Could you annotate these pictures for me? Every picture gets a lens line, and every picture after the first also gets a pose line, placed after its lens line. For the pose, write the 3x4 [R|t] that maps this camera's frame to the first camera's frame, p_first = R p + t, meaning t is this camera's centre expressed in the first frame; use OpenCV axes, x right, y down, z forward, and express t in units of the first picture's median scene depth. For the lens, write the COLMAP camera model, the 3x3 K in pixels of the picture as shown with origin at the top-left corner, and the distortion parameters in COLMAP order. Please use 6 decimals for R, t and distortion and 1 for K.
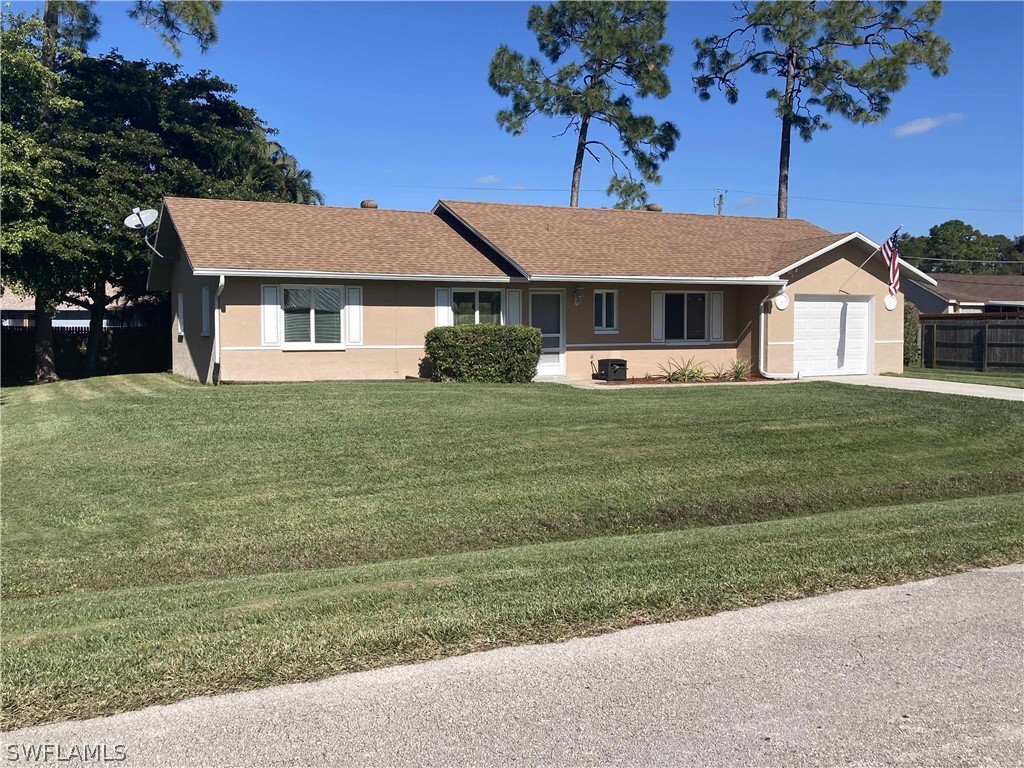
lens RADIAL K [[987.1, 0, 512.0], [0, 987.1, 384.0], [0, 0, 1]] dist [0.180412, -0.488920]
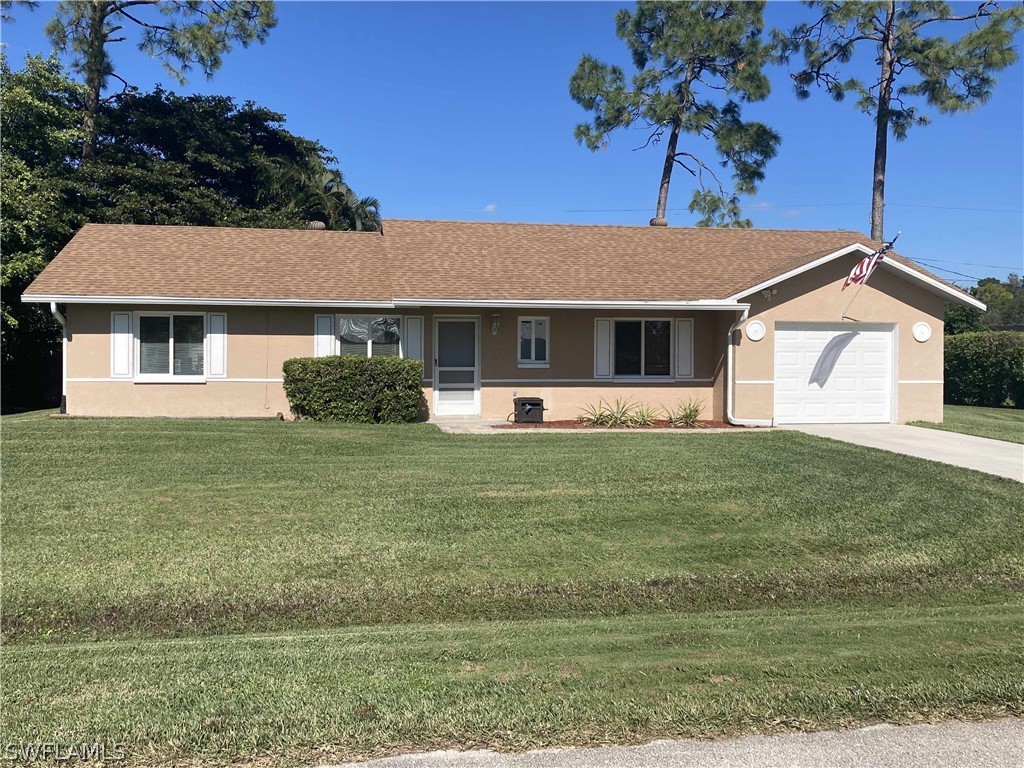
lens RADIAL K [[987.1, 0, 512.0], [0, 987.1, 384.0], [0, 0, 1]] dist [0.180412, -0.488920]
pose [[0.962132, 0.014371, -0.272204, 0.297279], [-0.022915, 0.999339, -0.028237, -0.011793], [0.271618, 0.033405, 0.961825, 0.167148]]
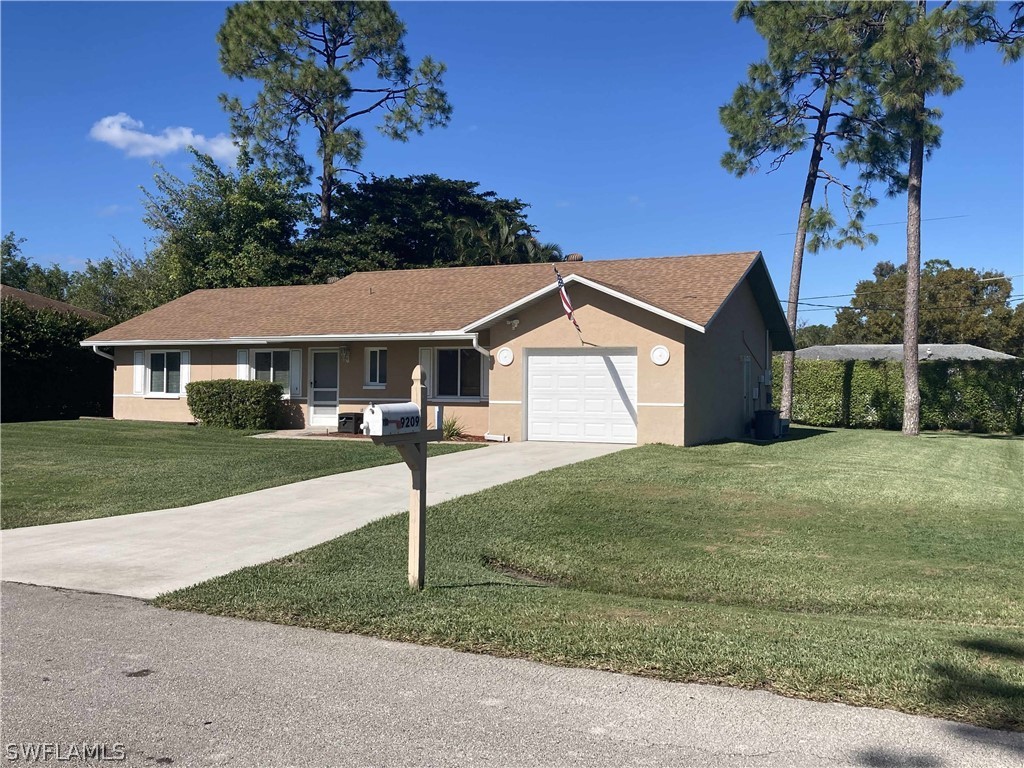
lens RADIAL K [[987.1, 0, 512.0], [0, 987.1, 384.0], [0, 0, 1]] dist [0.180412, -0.488920]
pose [[0.626236, 0.006974, -0.779602, 0.963715], [-0.052995, 0.998028, -0.033642, -0.027386], [0.777830, 0.062383, 0.625370, 0.438077]]
